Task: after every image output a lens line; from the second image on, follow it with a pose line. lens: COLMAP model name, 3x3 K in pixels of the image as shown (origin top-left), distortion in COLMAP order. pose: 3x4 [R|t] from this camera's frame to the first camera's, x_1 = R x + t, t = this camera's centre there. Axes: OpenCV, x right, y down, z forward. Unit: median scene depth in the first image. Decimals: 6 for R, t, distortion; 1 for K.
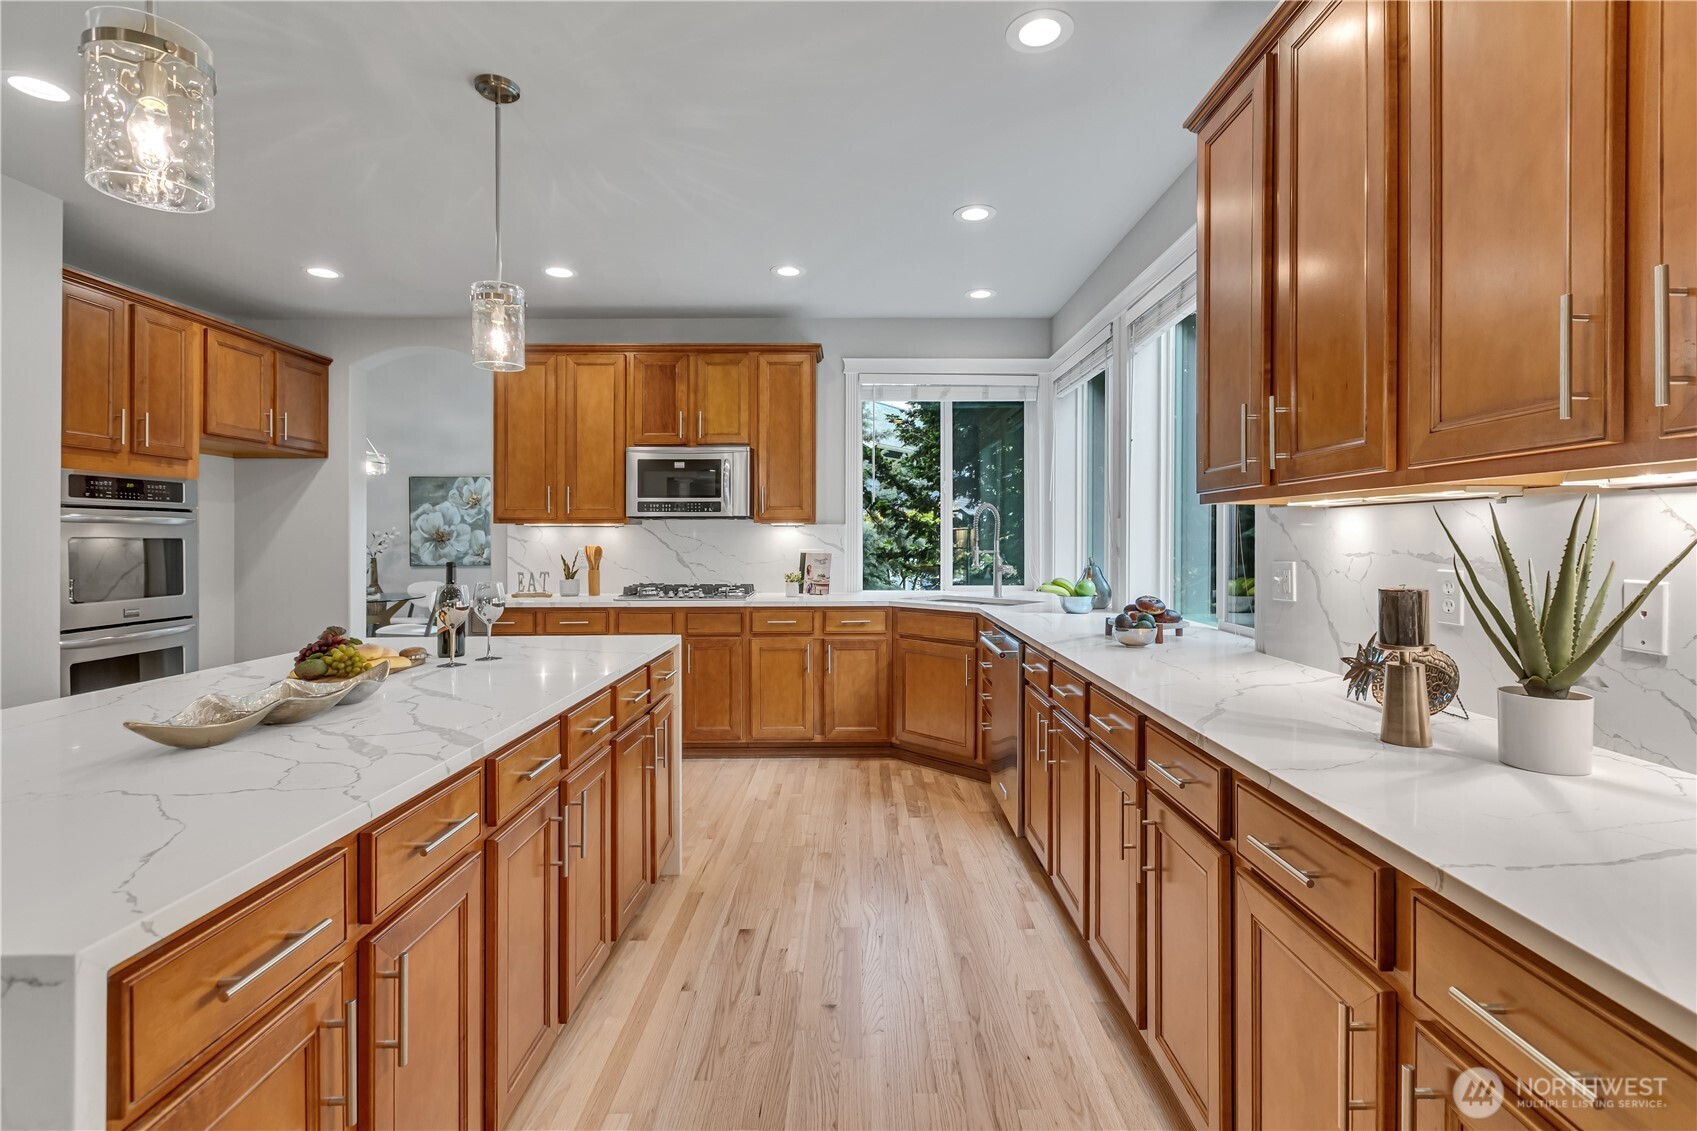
lens RADIAL K [[765.9, 0, 867.6], [0, 765.9, 535.0], [0, 0, 1]] dist [-0.002040, -0.002384]
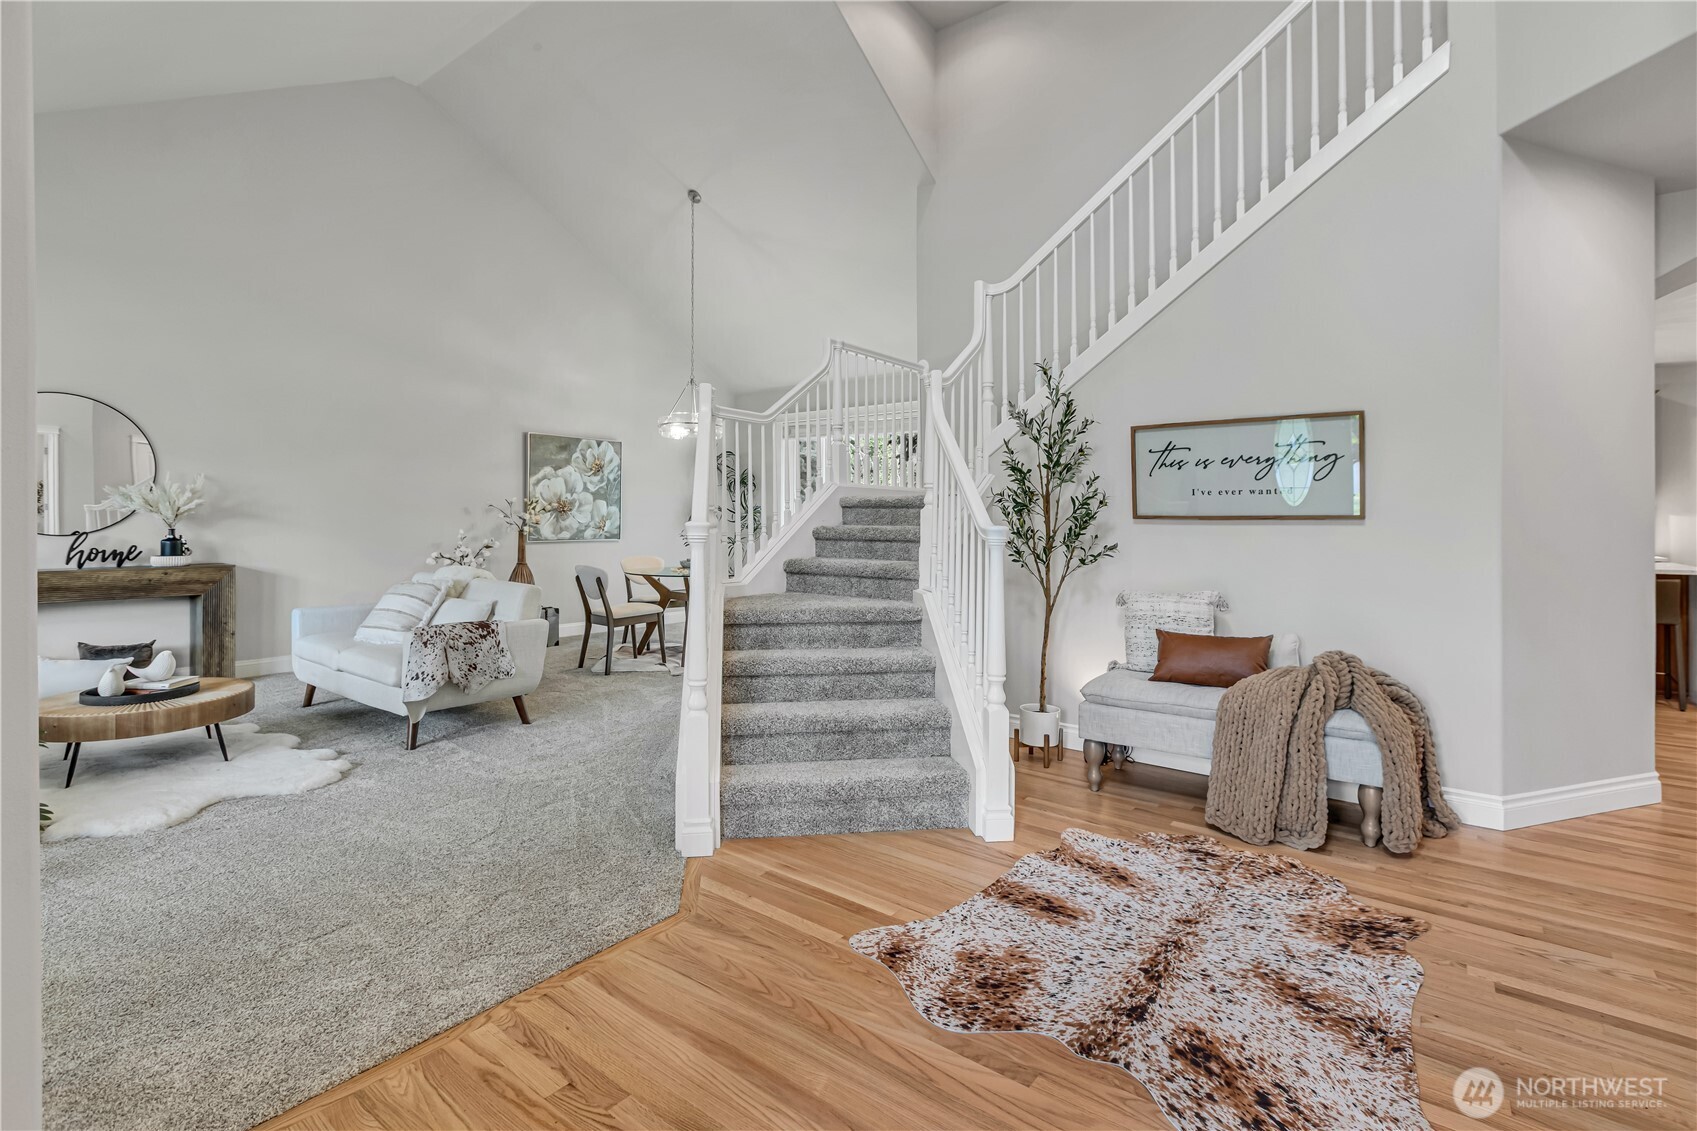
lens RADIAL K [[765.9, 0, 875.5], [0, 765.9, 529.6], [0, 0, 1]] dist [-0.002040, -0.002384]
pose [[0.619923, 0.000800, 0.784662, -1.857147], [-0.008598, 0.999946, 0.005773, 0.037334], [-0.784615, -0.010325, 0.619897, 0.346846]]
